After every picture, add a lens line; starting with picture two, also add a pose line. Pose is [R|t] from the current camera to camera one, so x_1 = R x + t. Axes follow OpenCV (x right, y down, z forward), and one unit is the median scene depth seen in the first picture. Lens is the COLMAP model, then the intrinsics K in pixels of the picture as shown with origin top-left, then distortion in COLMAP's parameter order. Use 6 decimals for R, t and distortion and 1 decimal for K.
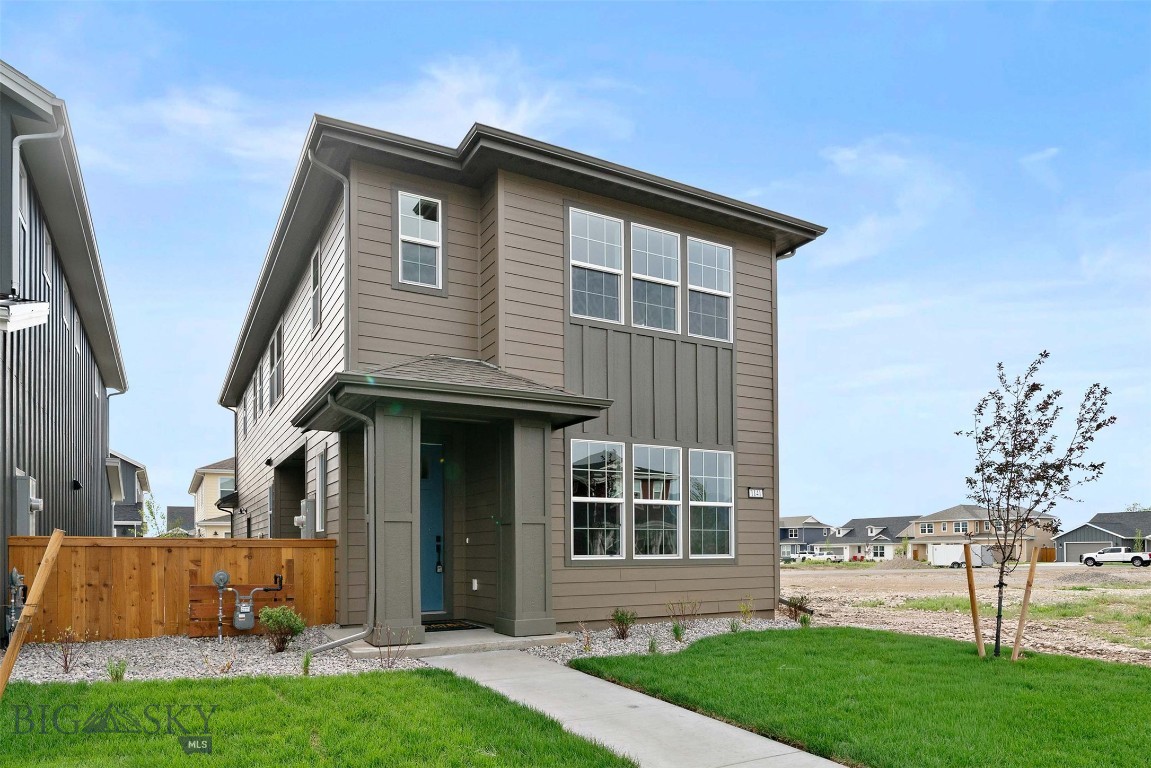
lens RADIAL K [[460.9, 0, 551.8], [0, 460.9, 394.9], [0, 0, 1]] dist [-0.000402, 0.000010]
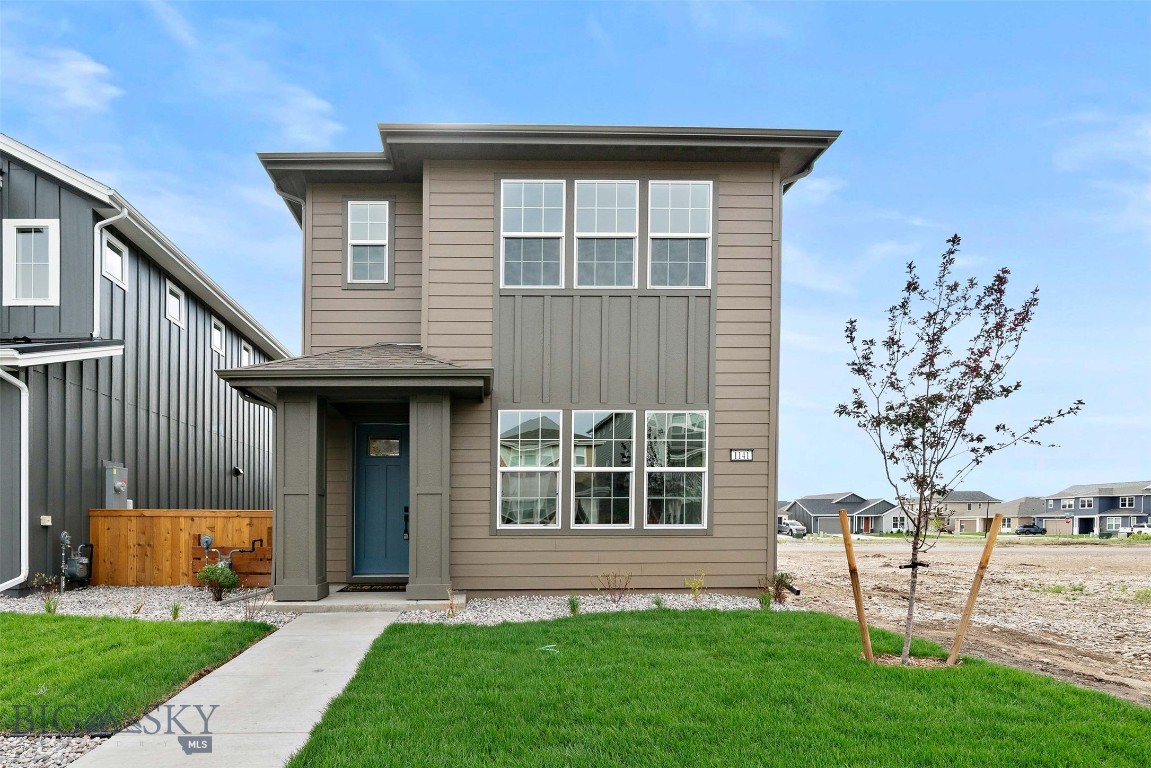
lens RADIAL K [[441.6, 0, 575.5], [0, 441.6, 384.0], [0, 0, 1]] dist [-0.002632, -0.000011]
pose [[0.948740, -0.093640, -0.301867, 0.454475], [0.100833, 0.994869, 0.008297, 0.043851], [0.299541, -0.038310, 0.953314, 0.120252]]
